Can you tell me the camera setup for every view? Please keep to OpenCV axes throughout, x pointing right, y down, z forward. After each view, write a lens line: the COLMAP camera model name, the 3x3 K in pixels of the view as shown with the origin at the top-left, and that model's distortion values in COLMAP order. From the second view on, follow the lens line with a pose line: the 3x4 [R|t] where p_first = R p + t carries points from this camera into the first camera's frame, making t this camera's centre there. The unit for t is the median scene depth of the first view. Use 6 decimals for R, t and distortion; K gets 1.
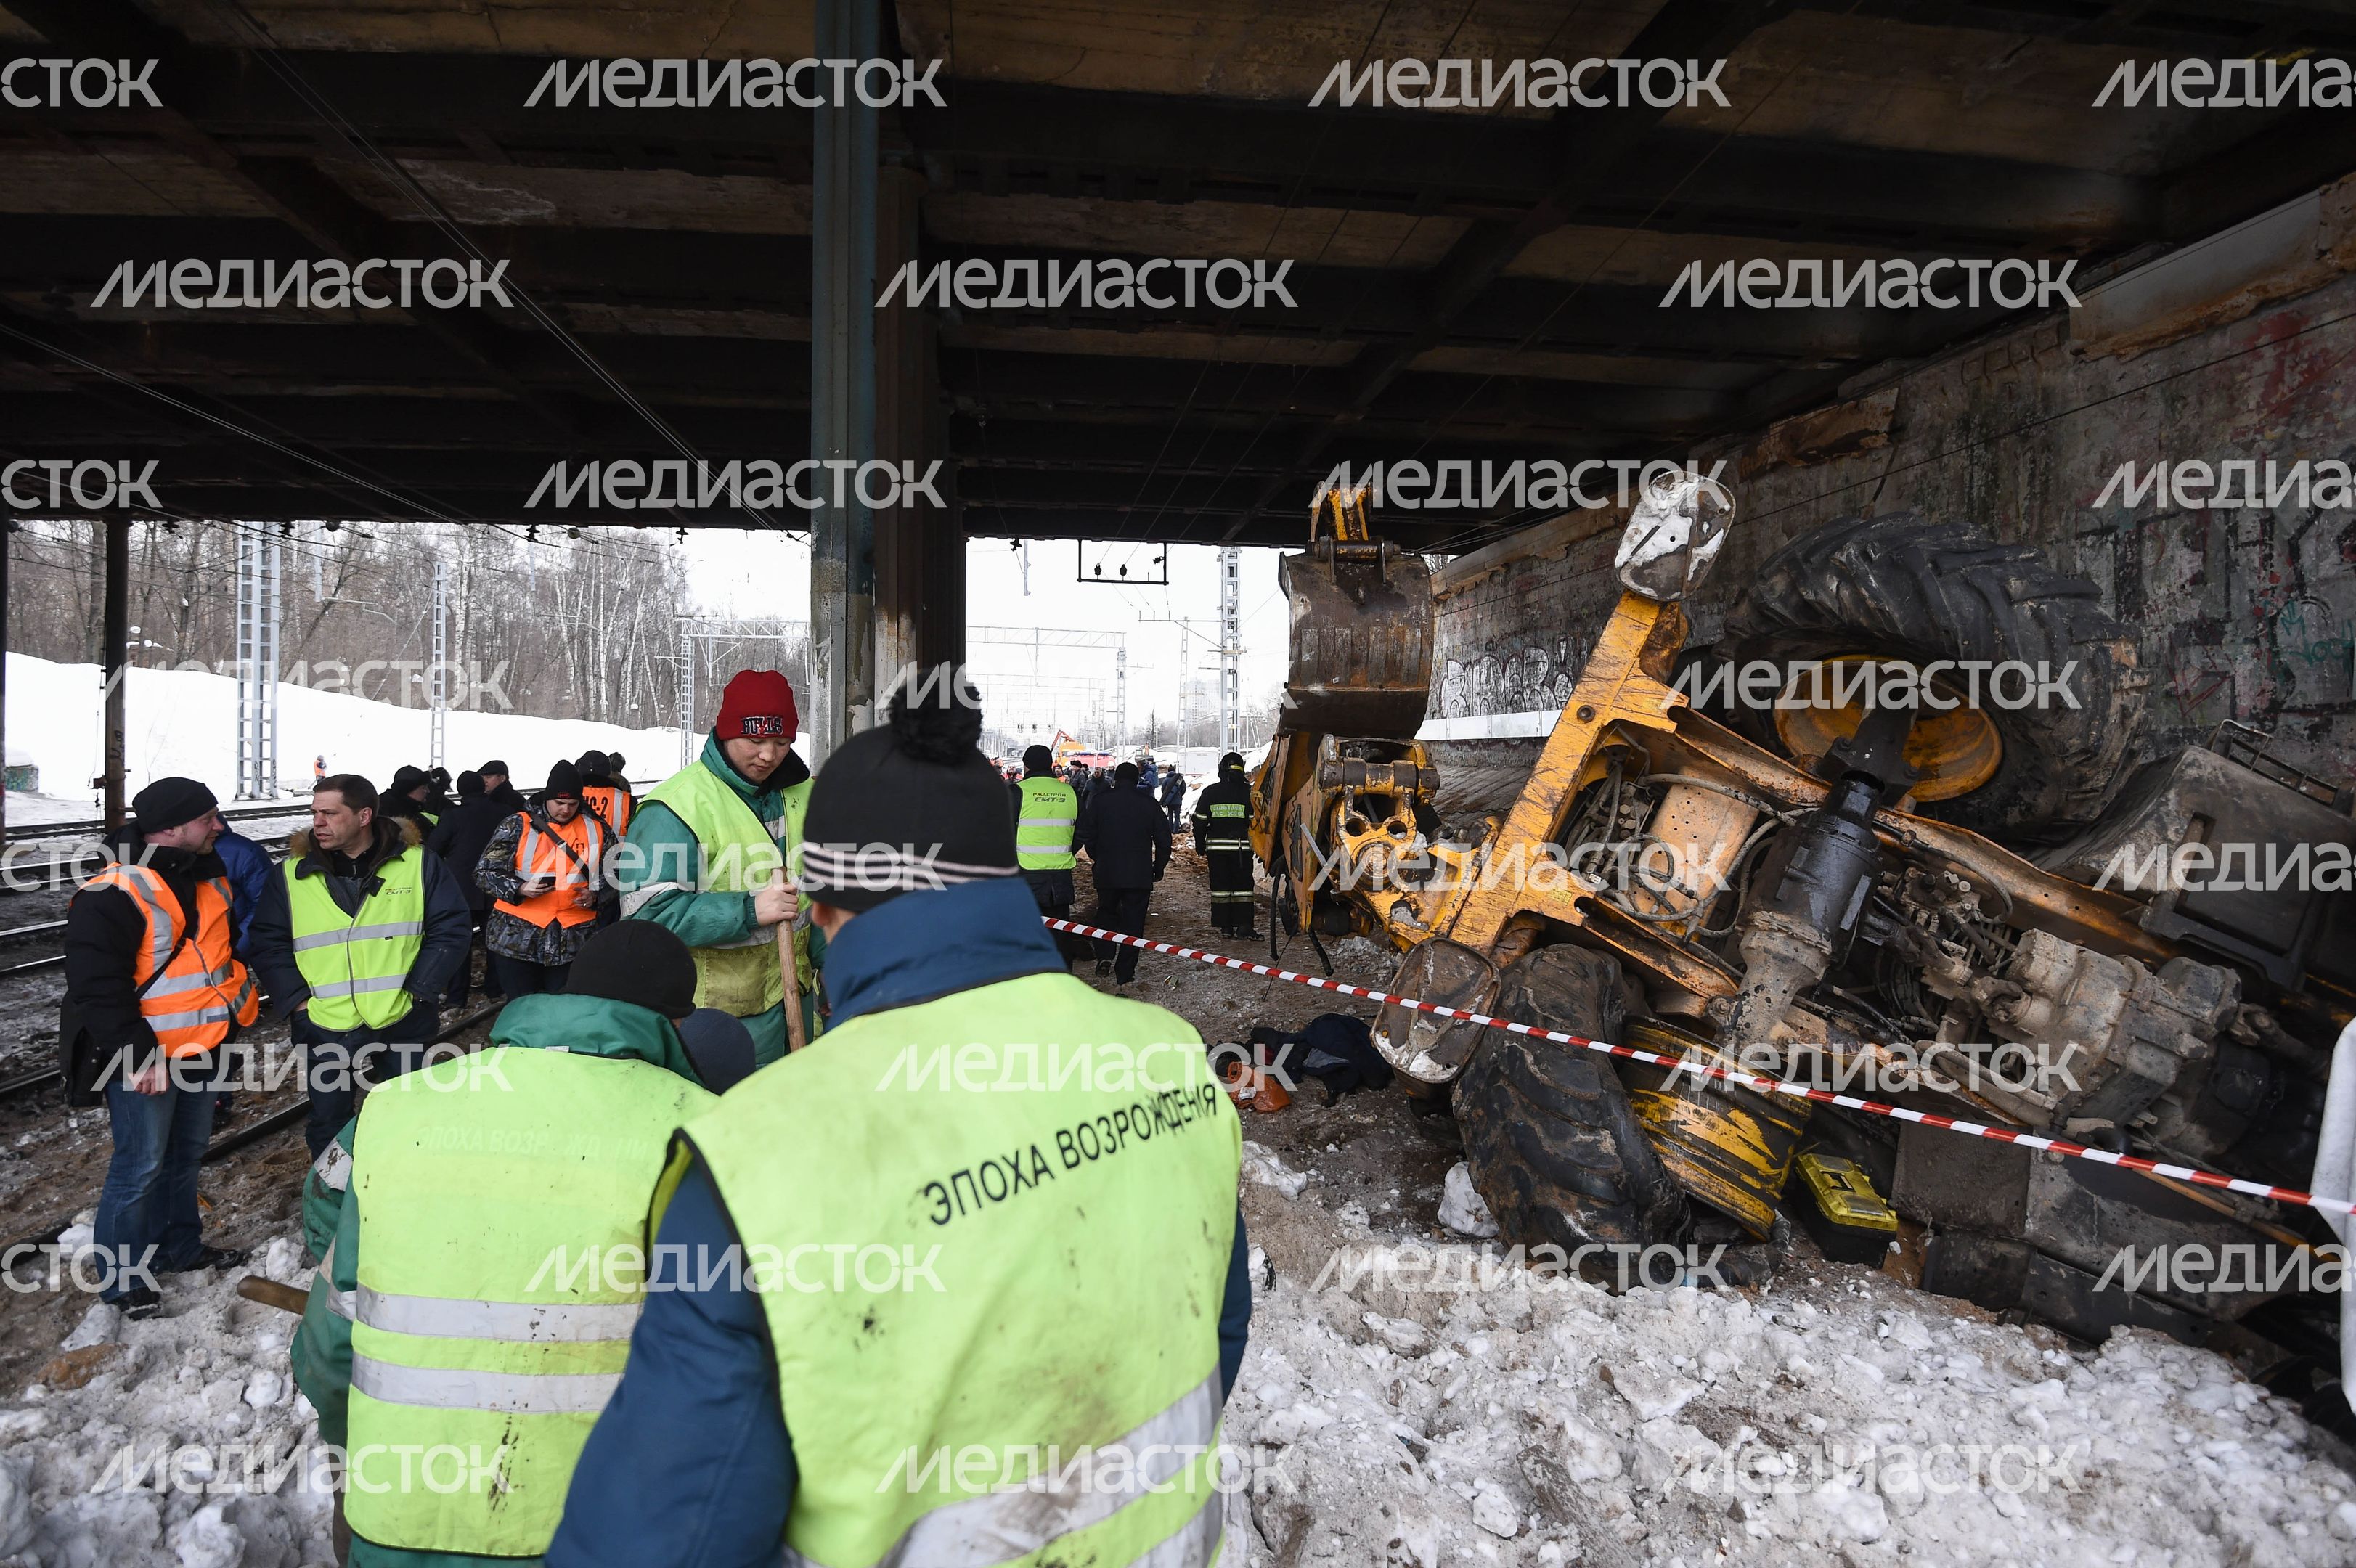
lens RADIAL K [[1206.1, 0, 1174.4], [0, 1206.1, 788.5], [0, 0, 1]] dist [0.009746, -0.031160]
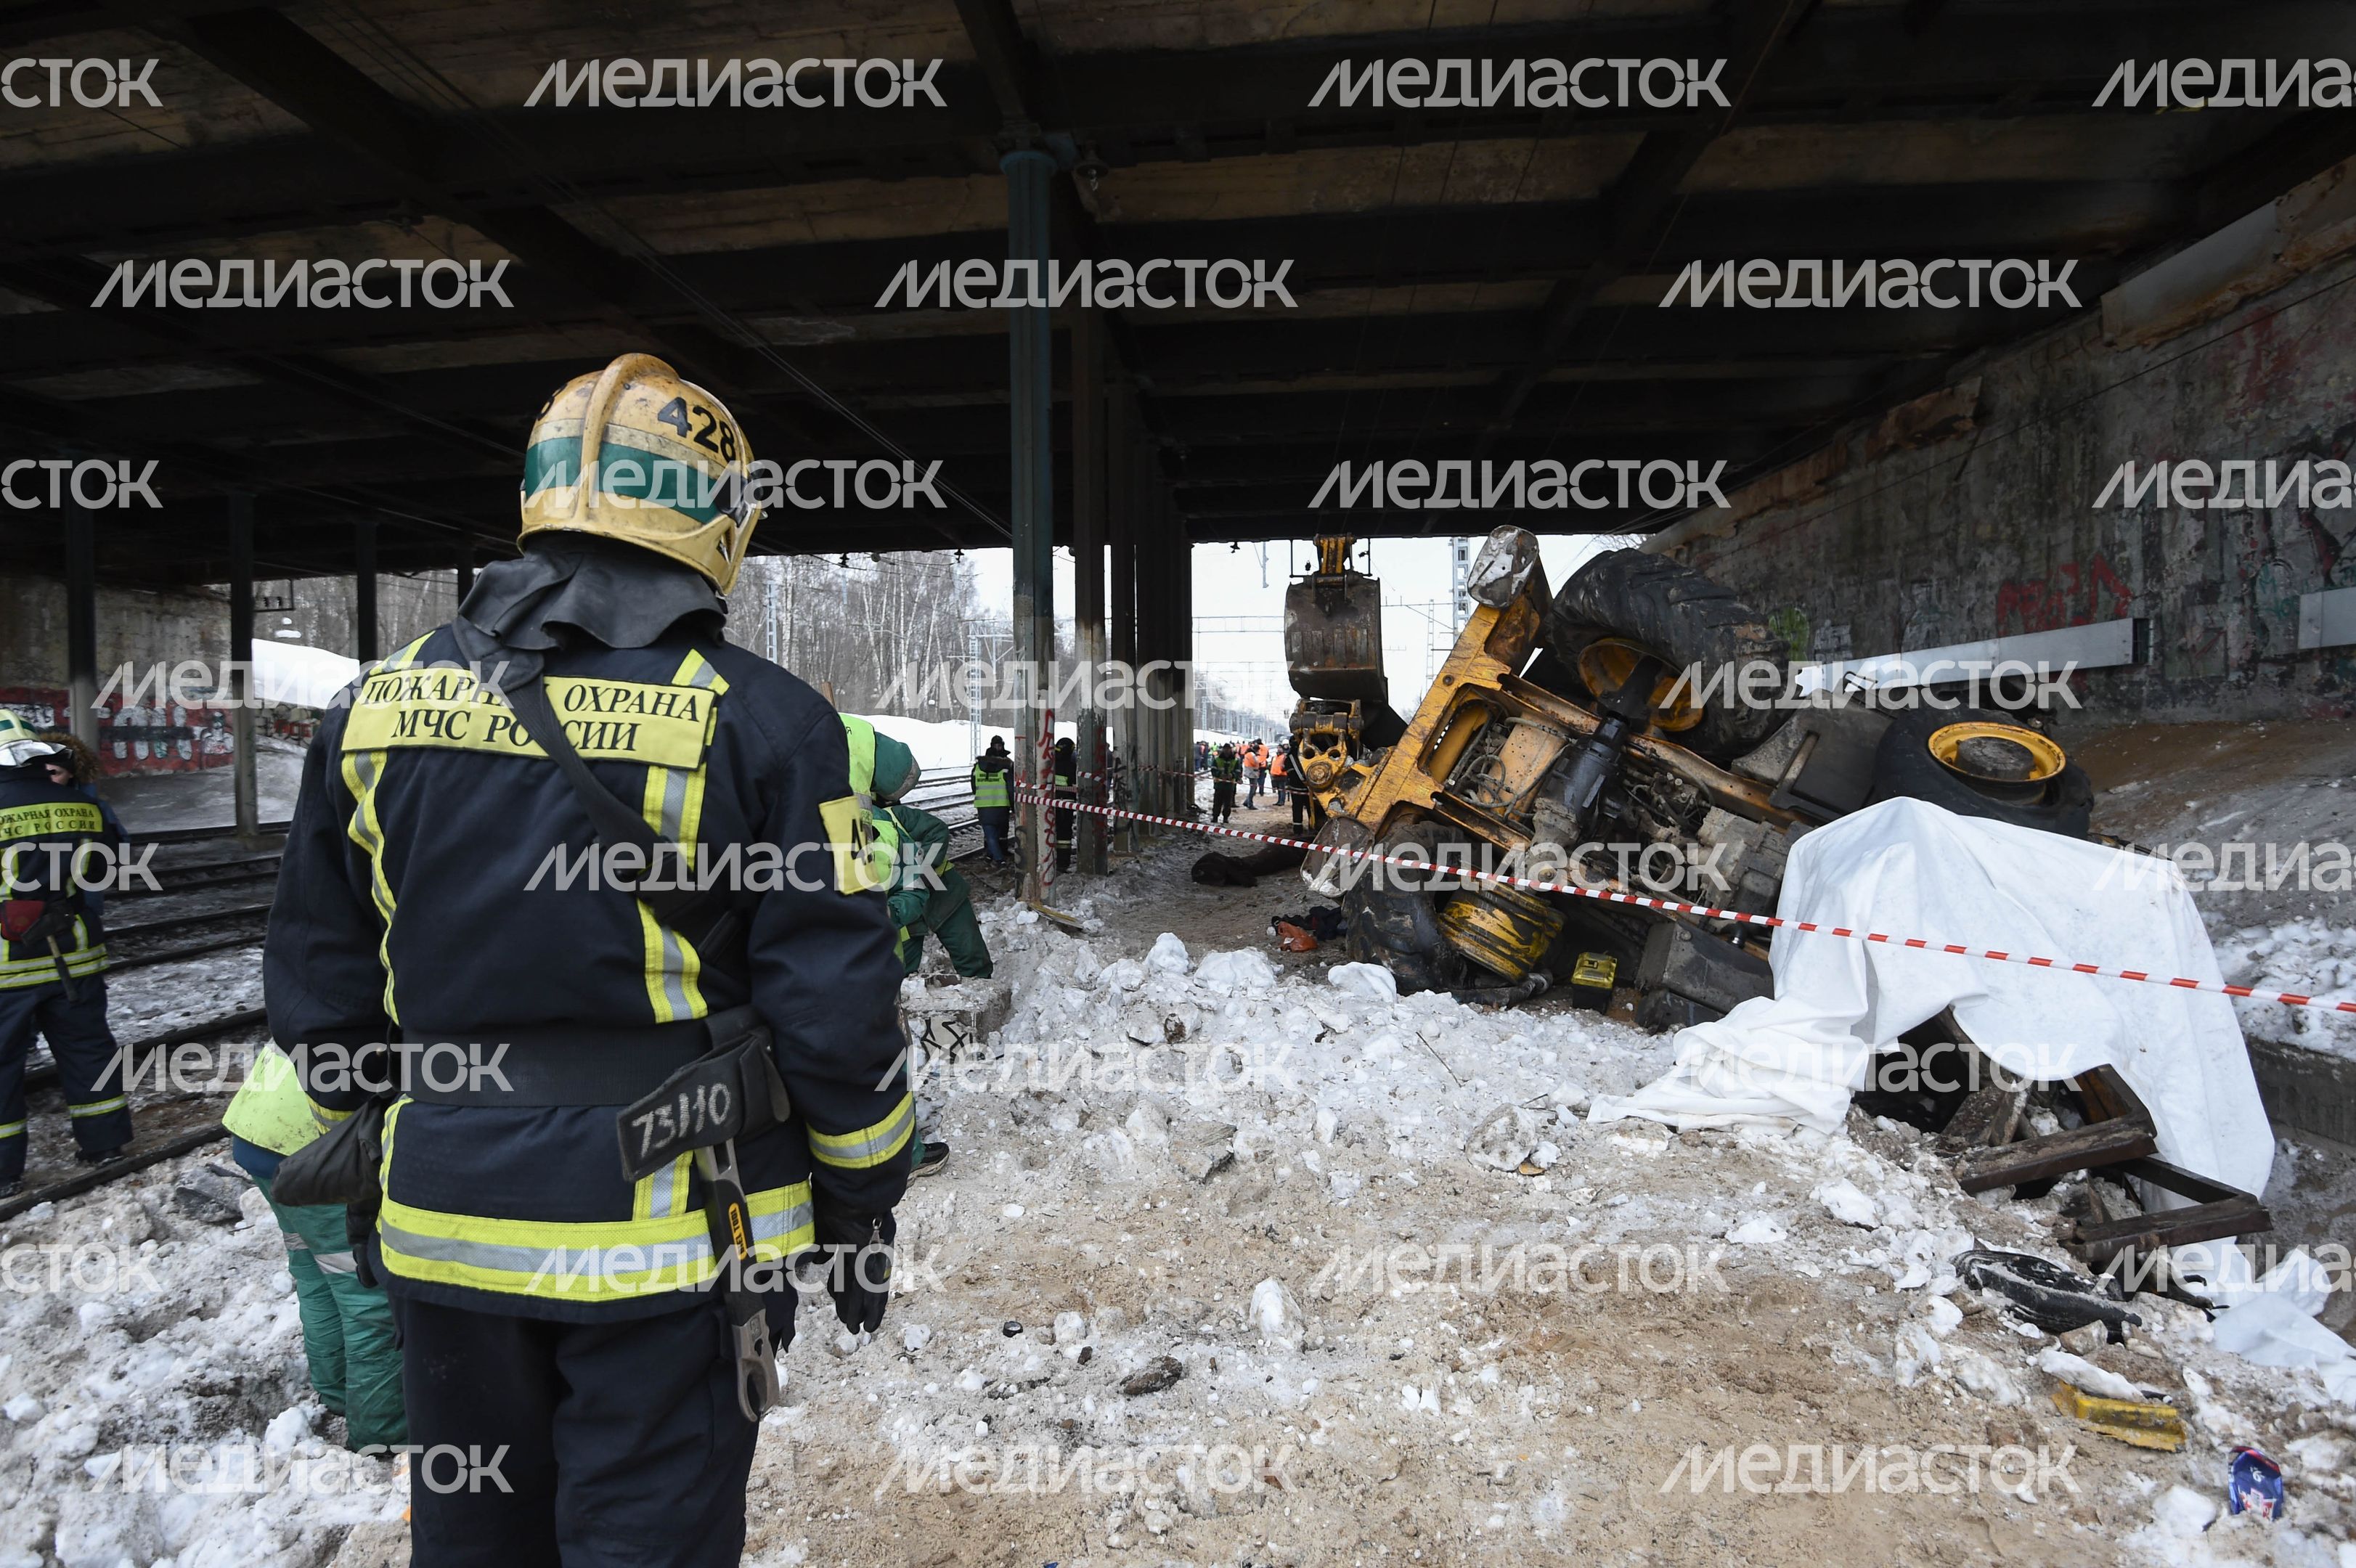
lens RADIAL K [[1201.6, 0, 1168.4], [0, 1201.6, 796.5], [0, 0, 1]] dist [0.004954, -0.029979]
pose [[0.974003, -0.008519, -0.226376, 0.336612], [0.012745, 0.999771, 0.017215, 0.060374], [0.226177, -0.019652, 0.973888, -0.641709]]
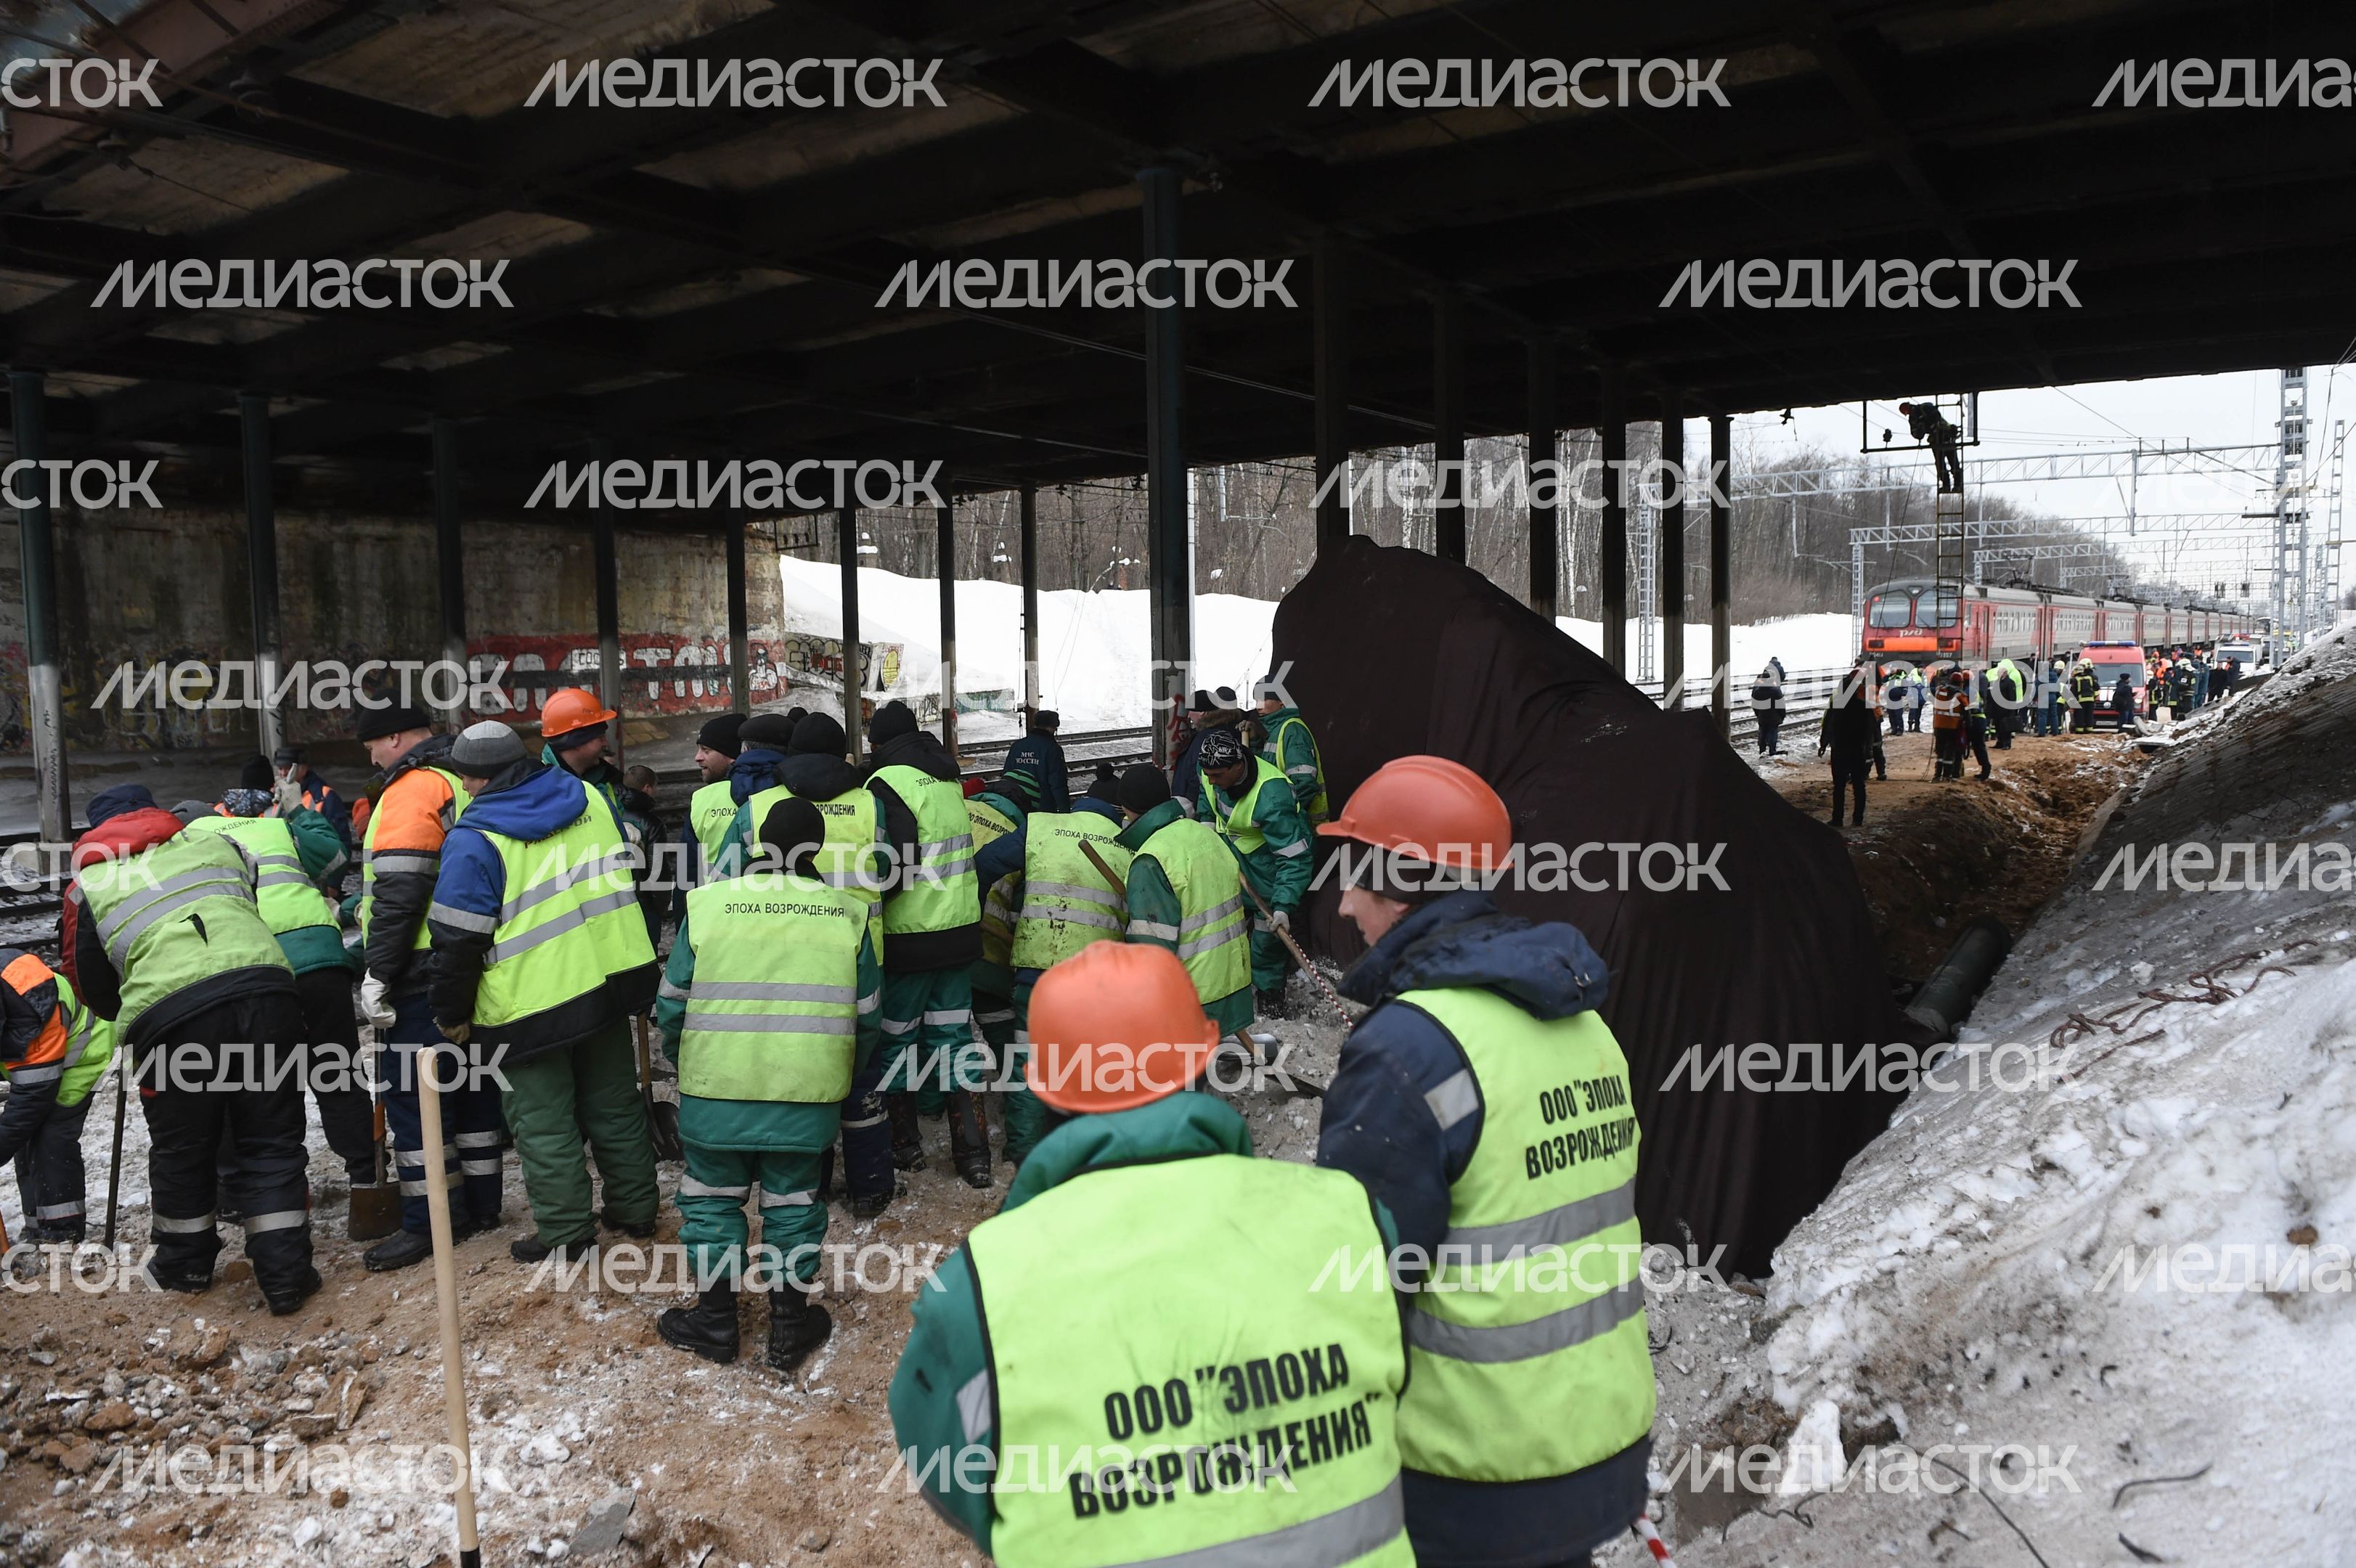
lens RADIAL K [[1656.1, 0, 1177.4], [0, 1656.1, 809.3], [0, 0, 1]] dist [-0.046143, 0.001558]
pose [[0.756318, 0.031784, -0.653431, 1.715634], [0.016178, 0.997605, 0.067252, -0.054496], [0.654004, -0.061435, 0.753993, -0.976076]]
